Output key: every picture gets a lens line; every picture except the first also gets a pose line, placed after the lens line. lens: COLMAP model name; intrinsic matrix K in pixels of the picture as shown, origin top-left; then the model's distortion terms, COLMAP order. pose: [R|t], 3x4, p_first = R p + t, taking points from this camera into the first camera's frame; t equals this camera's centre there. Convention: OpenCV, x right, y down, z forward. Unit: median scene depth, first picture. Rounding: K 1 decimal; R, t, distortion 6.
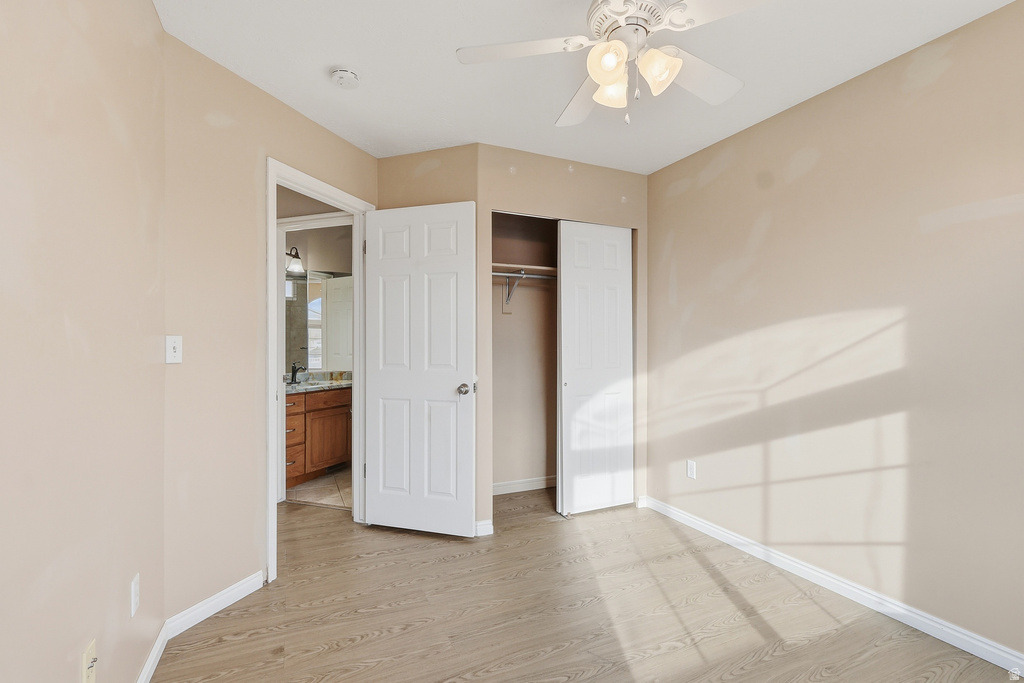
lens RADIAL K [[476.5, 0, 510.7], [0, 476.5, 343.7], [0, 0, 1]] dist [-0.004486, -0.000677]
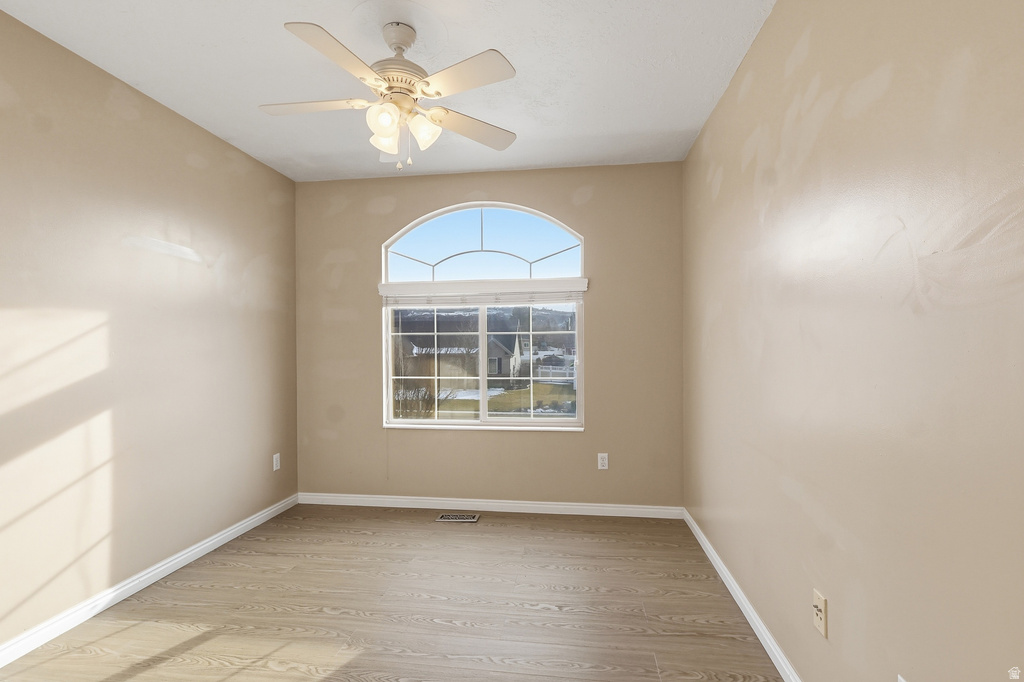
lens RADIAL K [[476.5, 0, 513.9], [0, 476.5, 345.2], [0, 0, 1]] dist [-0.004486, -0.000677]
pose [[-0.847284, 0.000920, 0.531140, -0.511008], [-0.003475, 0.999968, -0.007275, 0.002640], [-0.531129, -0.008009, -0.847253, 1.421903]]
